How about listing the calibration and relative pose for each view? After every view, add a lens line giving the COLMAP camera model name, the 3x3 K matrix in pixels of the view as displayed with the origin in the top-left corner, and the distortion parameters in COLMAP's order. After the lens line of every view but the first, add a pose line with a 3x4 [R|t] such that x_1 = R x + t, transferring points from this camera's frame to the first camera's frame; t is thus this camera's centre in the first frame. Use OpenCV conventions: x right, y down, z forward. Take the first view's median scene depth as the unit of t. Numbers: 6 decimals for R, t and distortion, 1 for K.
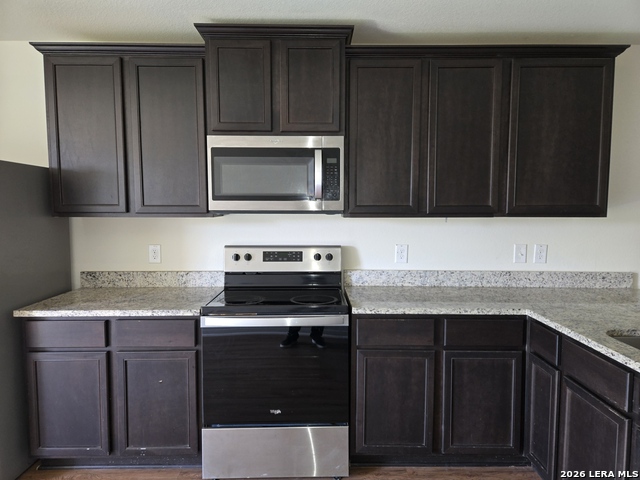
lens RADIAL K [[429.4, 0, 319.5], [0, 429.4, 238.3], [0, 0, 1]] dist [0.066062, -0.053360]
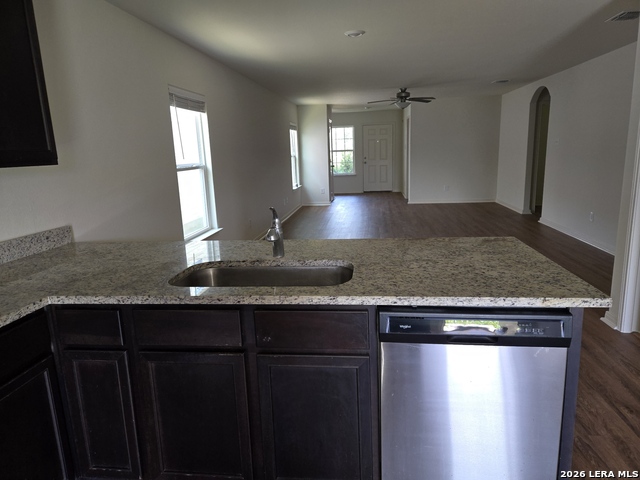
lens RADIAL K [[429.4, 0, 321.5], [0, 429.4, 240.3], [0, 0, 1]] dist [0.066062, -0.053360]
pose [[0.126895, -0.210784, 0.969262, -0.133176], [0.107562, 0.974323, 0.197802, -0.019191], [-0.986067, 0.079155, 0.146309, 0.409083]]
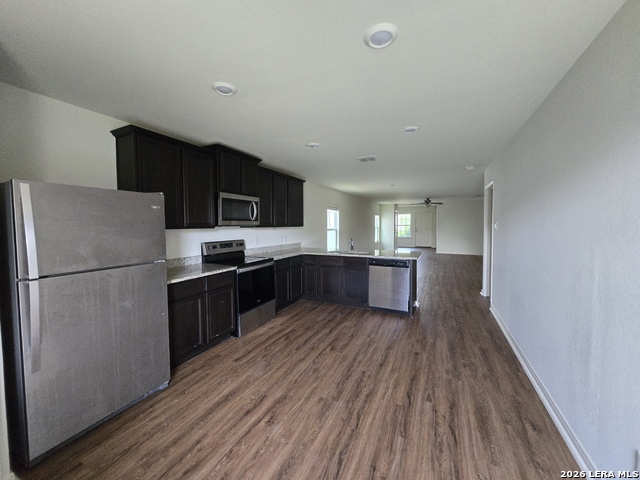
lens RADIAL K [[252.2, 0, 316.3], [0, 252.2, 235.7], [0, 0, 1]] dist [0.002324, -0.001126]
pose [[0.450818, -0.043106, 0.891574, -1.202096], [0.070088, 0.997459, 0.012786, 0.007583], [-0.889860, 0.056724, 0.452694, -0.028947]]
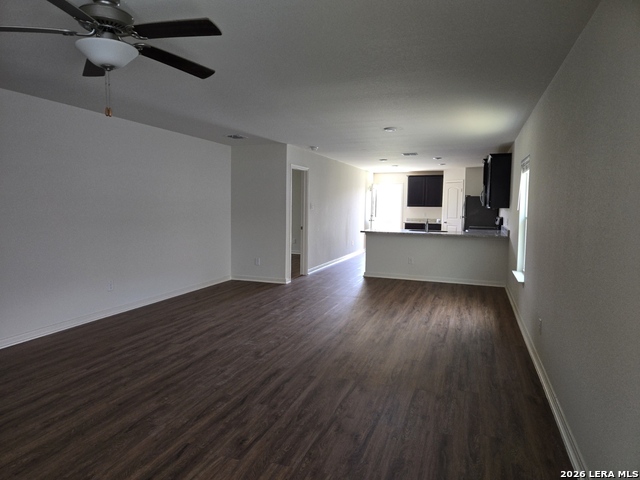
lens RADIAL K [[429.4, 0, 316.0], [0, 429.4, 239.7], [0, 0, 1]] dist [0.066062, -0.053360]
pose [[-0.354688, 0.070297, -0.932338, 4.147923], [-0.081081, 0.991101, 0.105573, -0.058348], [0.931463, 0.113041, -0.345831, 0.989717]]
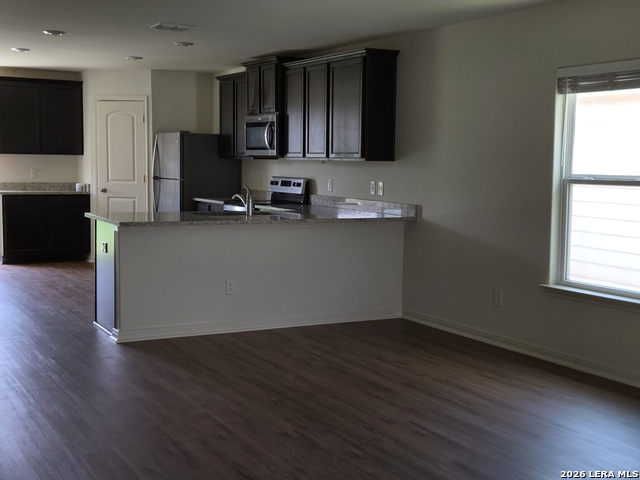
lens RADIAL K [[857.2, 0, 310.3], [0, 857.2, 240.7], [0, 0, 1]] dist [0.075129, 0.000000]
pose [[0.474022, 0.089411, -0.875962, 3.318538], [-0.077197, 0.995220, 0.059809, 0.065769], [0.877123, 0.039270, 0.478658, -0.582124]]
